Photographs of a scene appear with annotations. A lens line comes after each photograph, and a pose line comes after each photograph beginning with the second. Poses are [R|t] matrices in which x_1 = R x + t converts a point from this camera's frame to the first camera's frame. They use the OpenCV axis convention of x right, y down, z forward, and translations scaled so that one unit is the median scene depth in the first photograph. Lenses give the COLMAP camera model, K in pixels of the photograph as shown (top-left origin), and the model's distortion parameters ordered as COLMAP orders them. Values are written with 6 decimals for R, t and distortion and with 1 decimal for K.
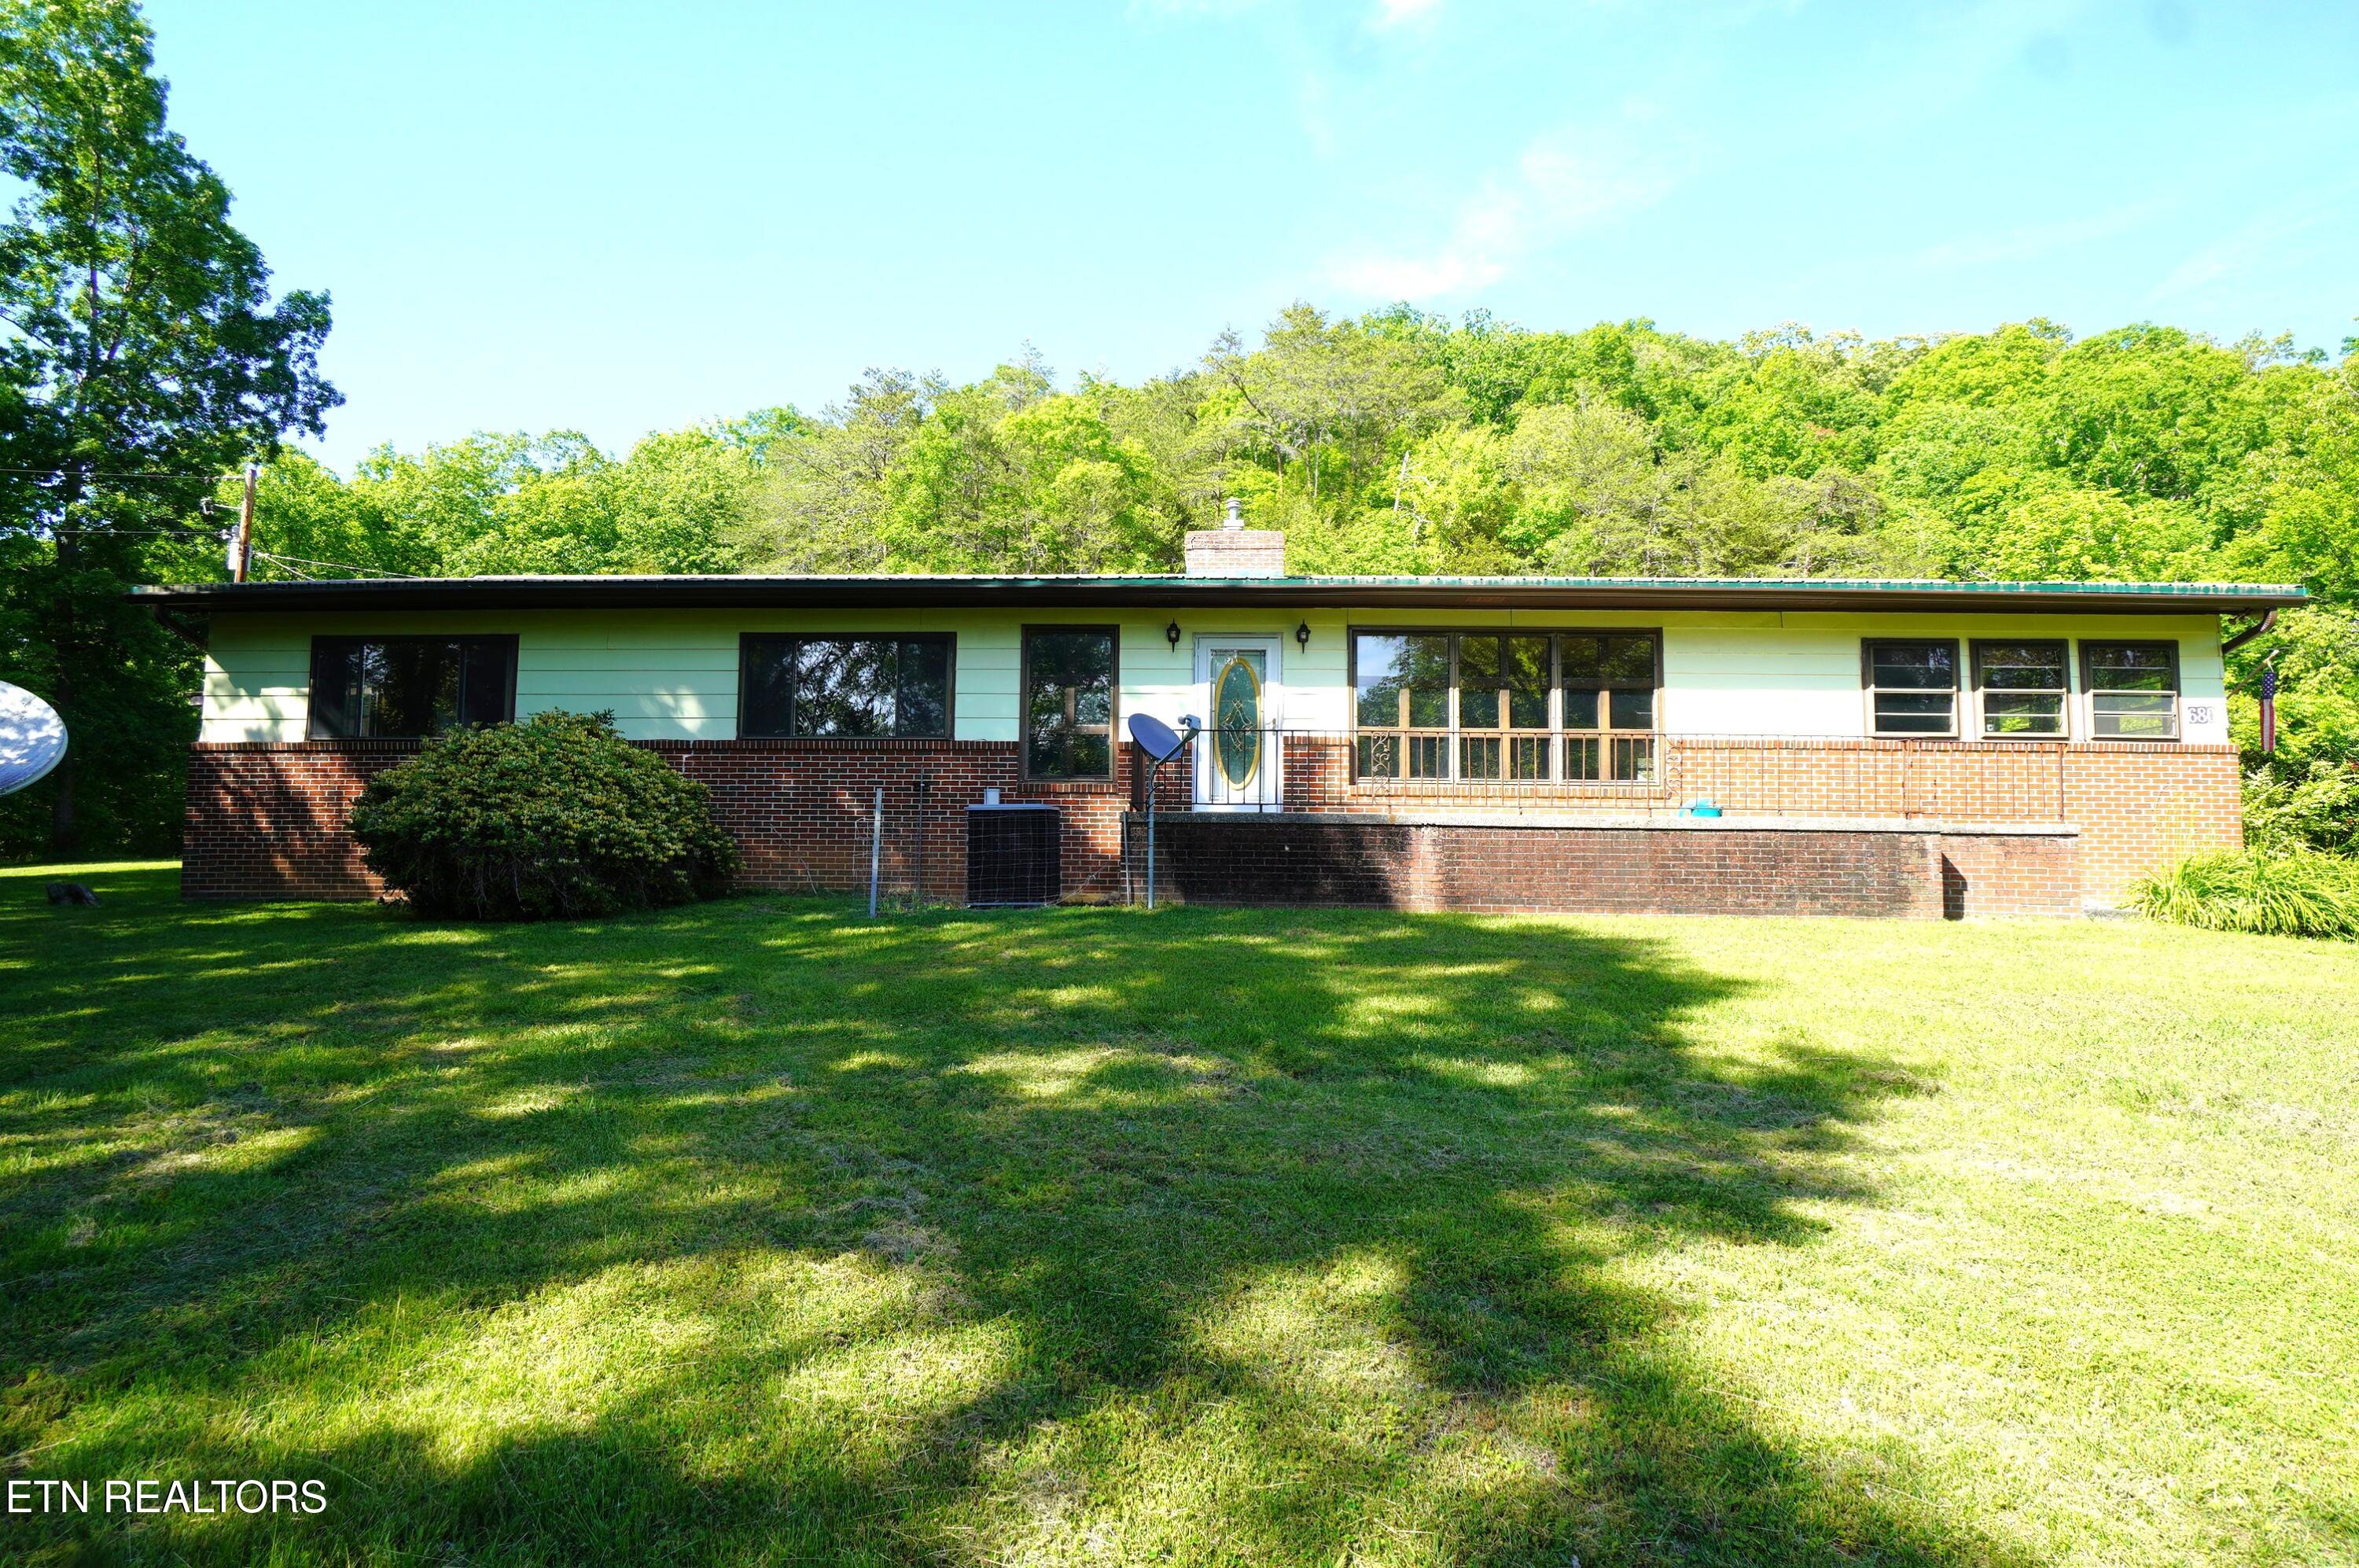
lens RADIAL K [[1052.2, 0, 1211.5], [0, 1052.2, 787.6], [0, 0, 1]] dist [-0.031748, 0.018294]
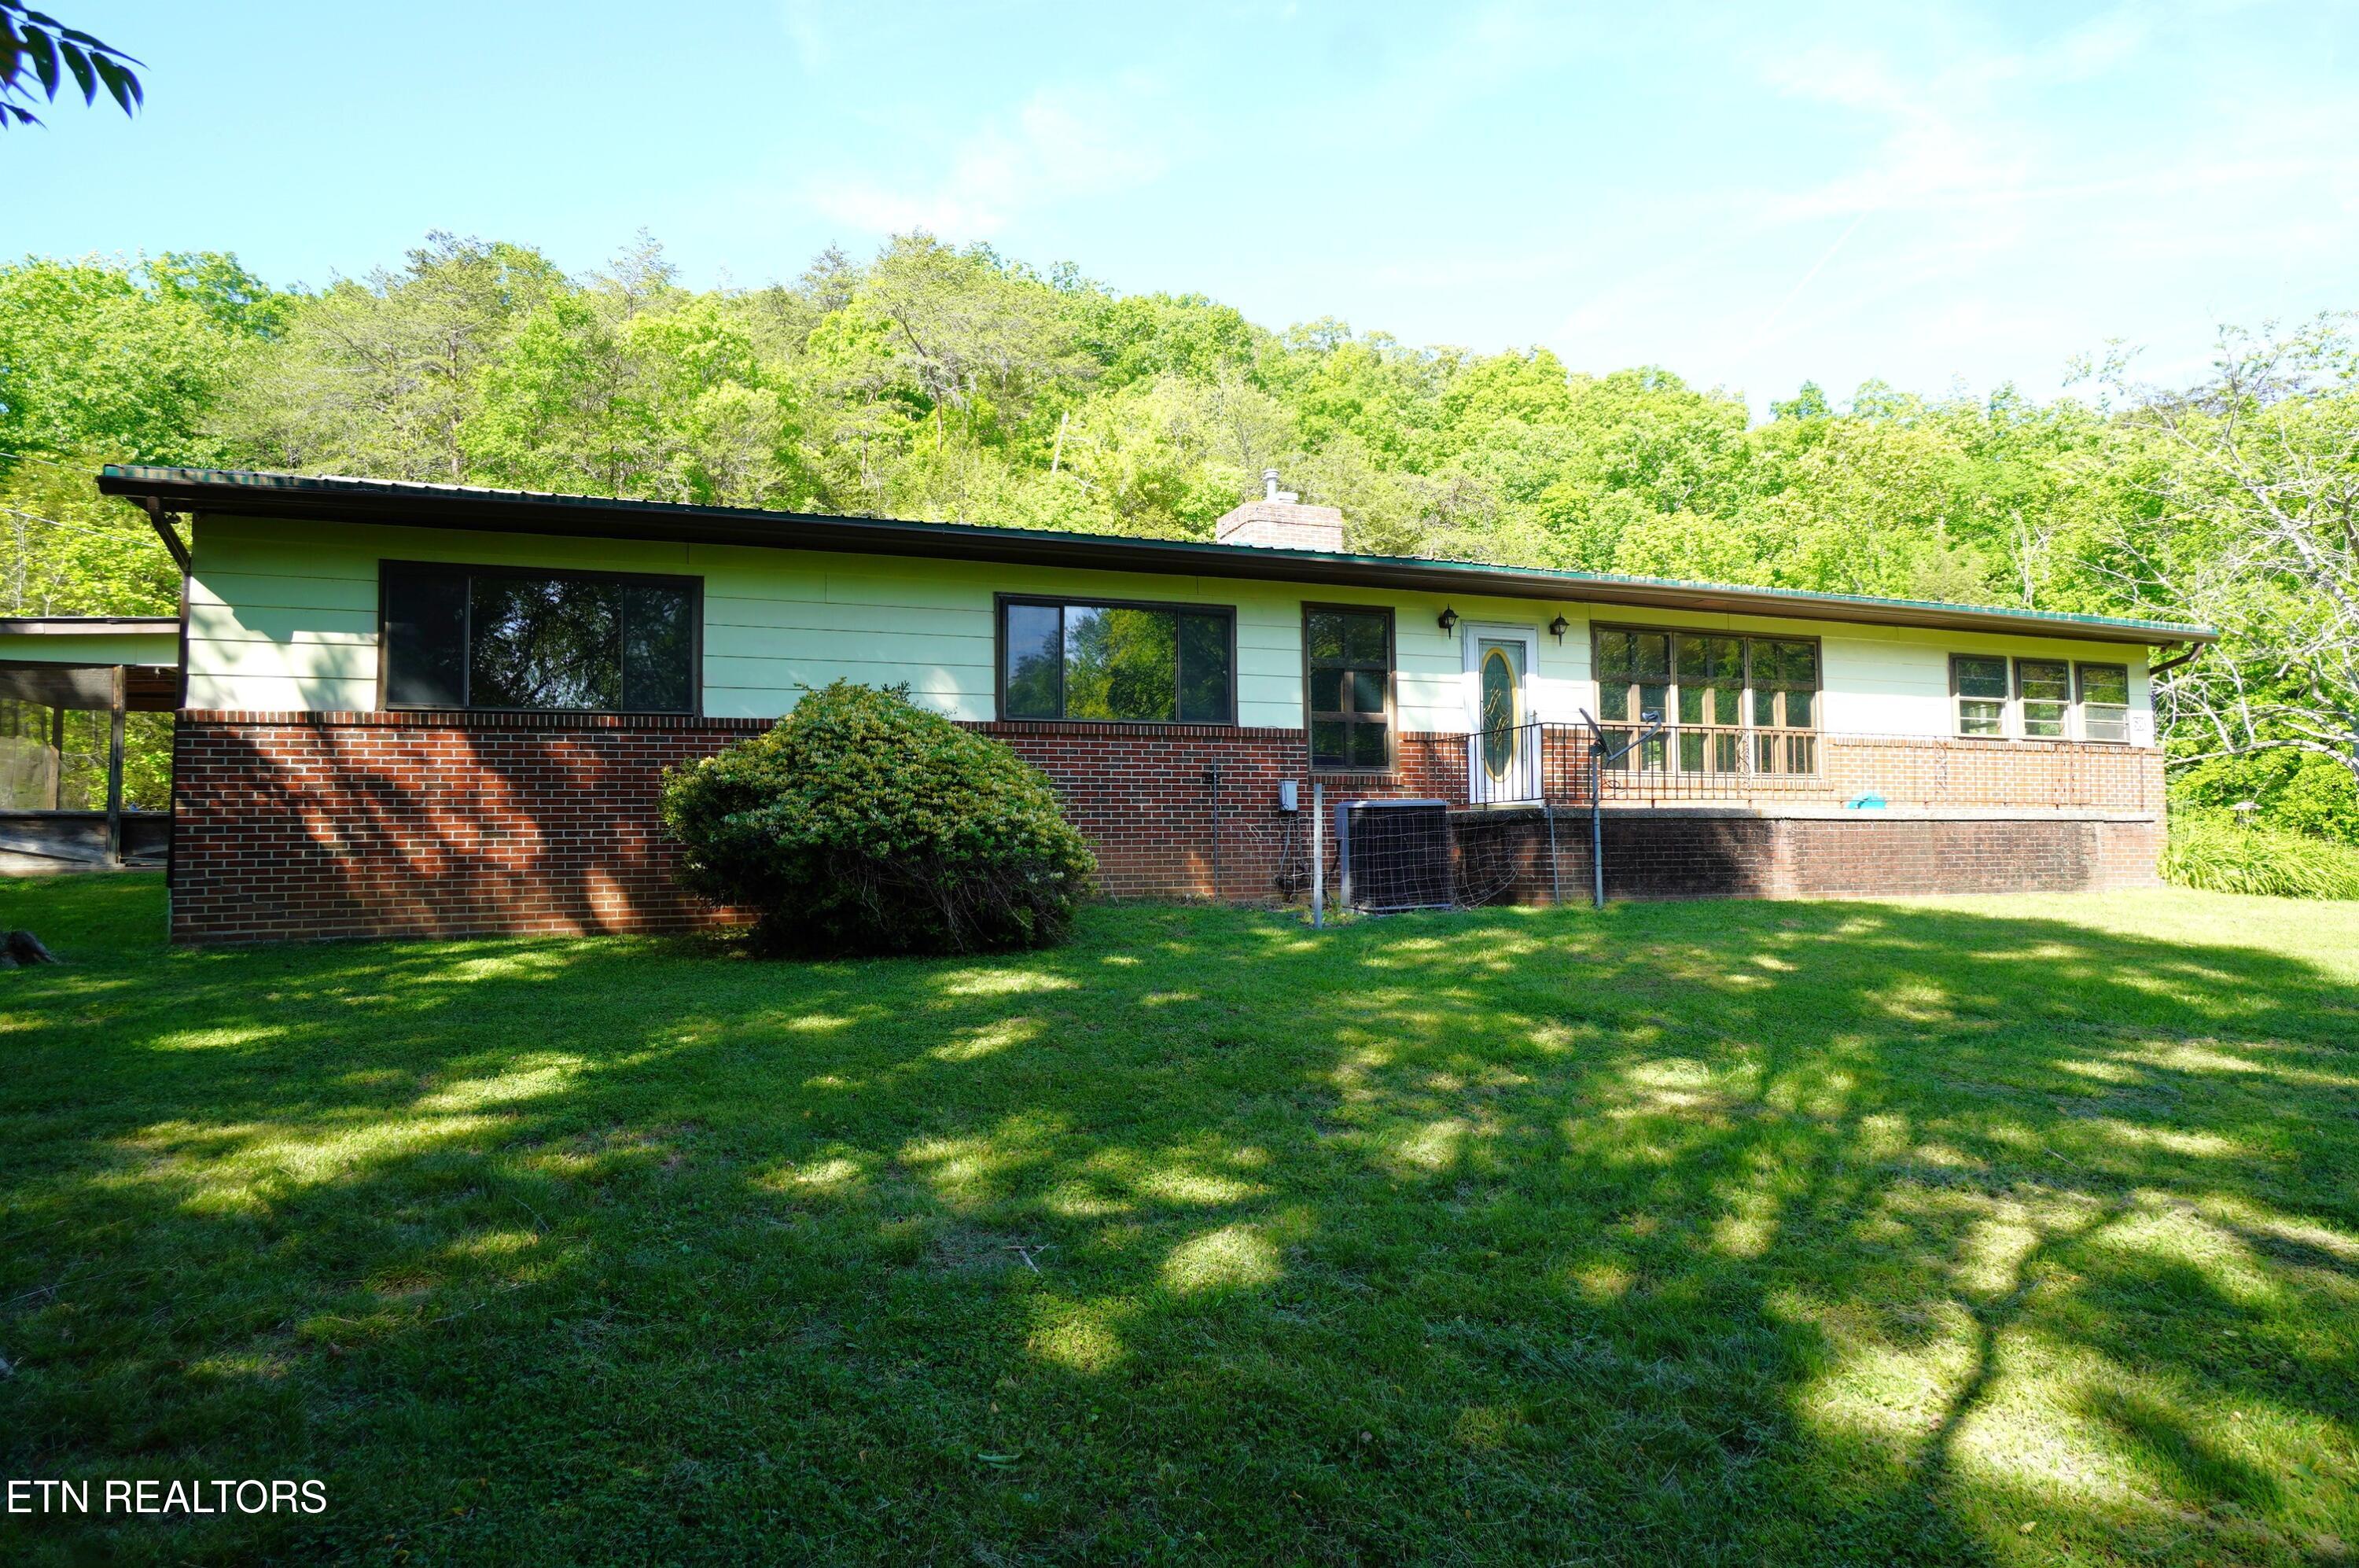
lens RADIAL K [[1138.8, 0, 1133.8], [0, 1138.8, 781.0], [0, 0, 1]] dist [-0.027671, 0.023021]
pose [[0.942083, 0.001402, 0.335376, -0.647763], [-0.005649, 0.999916, 0.011688, -0.009513], [-0.335331, -0.012906, 0.942012, 0.113761]]
